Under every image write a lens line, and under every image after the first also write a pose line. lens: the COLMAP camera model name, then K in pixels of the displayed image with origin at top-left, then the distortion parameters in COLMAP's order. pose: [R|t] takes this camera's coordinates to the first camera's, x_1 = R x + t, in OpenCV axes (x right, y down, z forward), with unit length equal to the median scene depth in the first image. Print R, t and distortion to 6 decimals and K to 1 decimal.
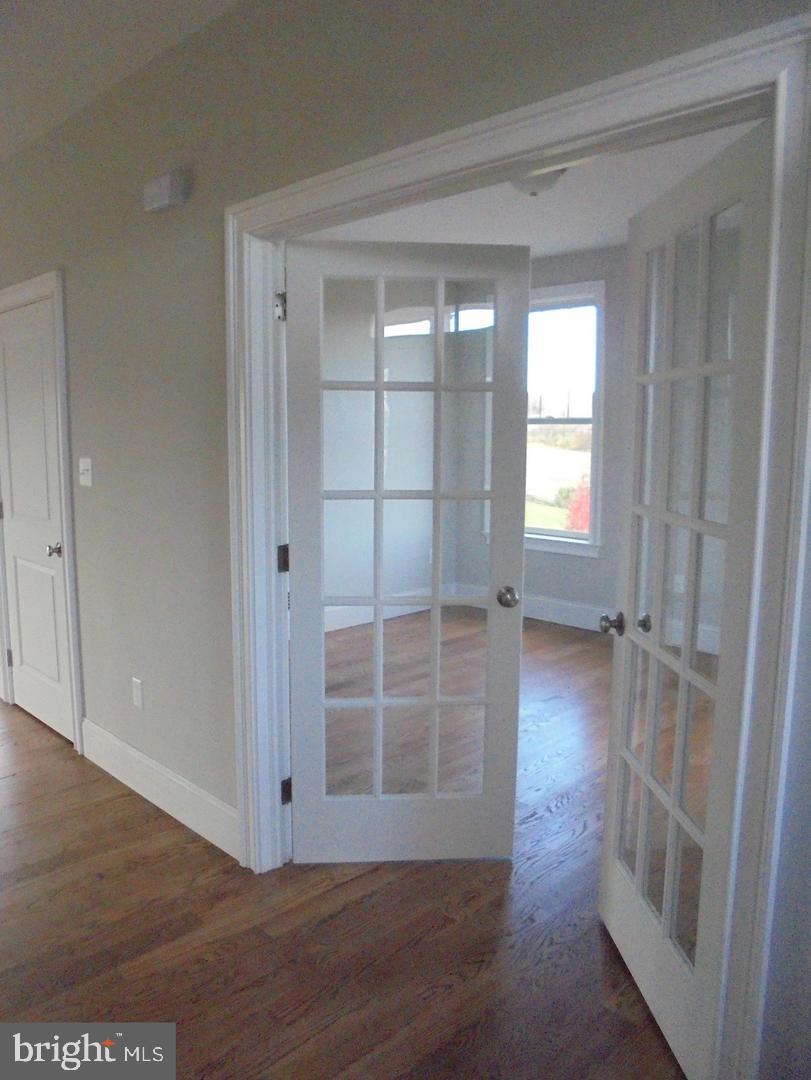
lens RADIAL K [[819.2, 0, 405.5], [0, 819.2, 540.0], [0, 0, 1]] dist [-0.137514, 0.121994]
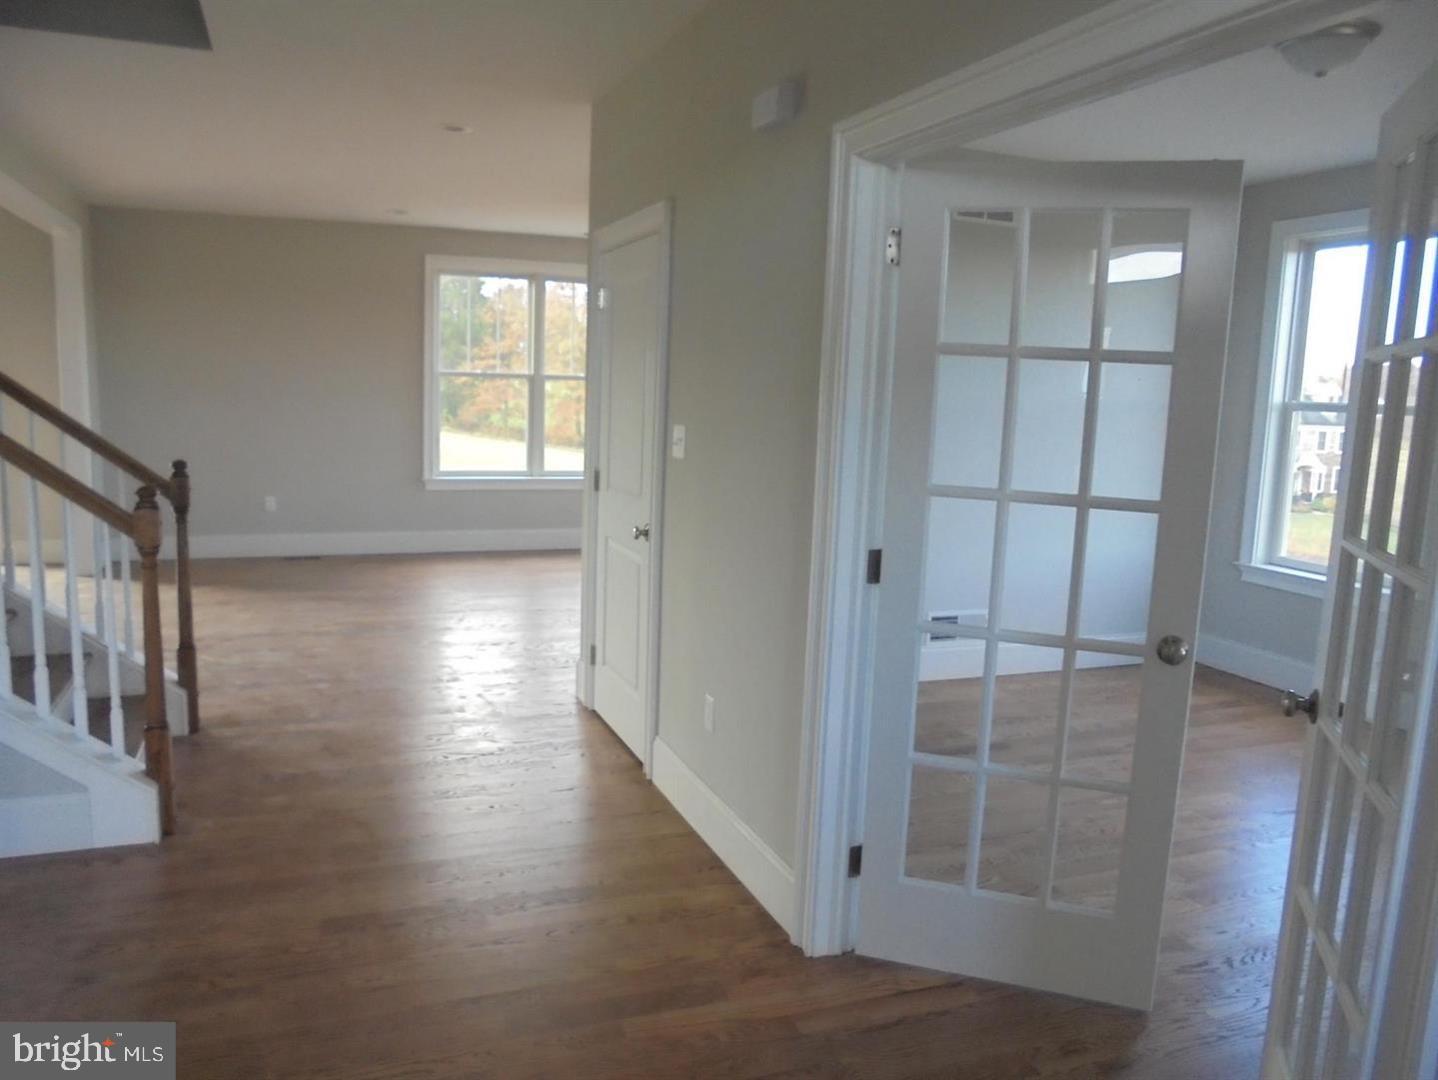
lens RADIAL K [[1084.0, 0, 717.8], [0, 1084.0, 550.2], [0, 0, 1]] dist [-0.136652, 0.116158]
pose [[0.917104, 0.093980, -0.387412, 0.102756], [-0.092700, 0.995450, 0.022036, -0.001586], [0.387721, 0.015704, 0.921643, -0.019654]]
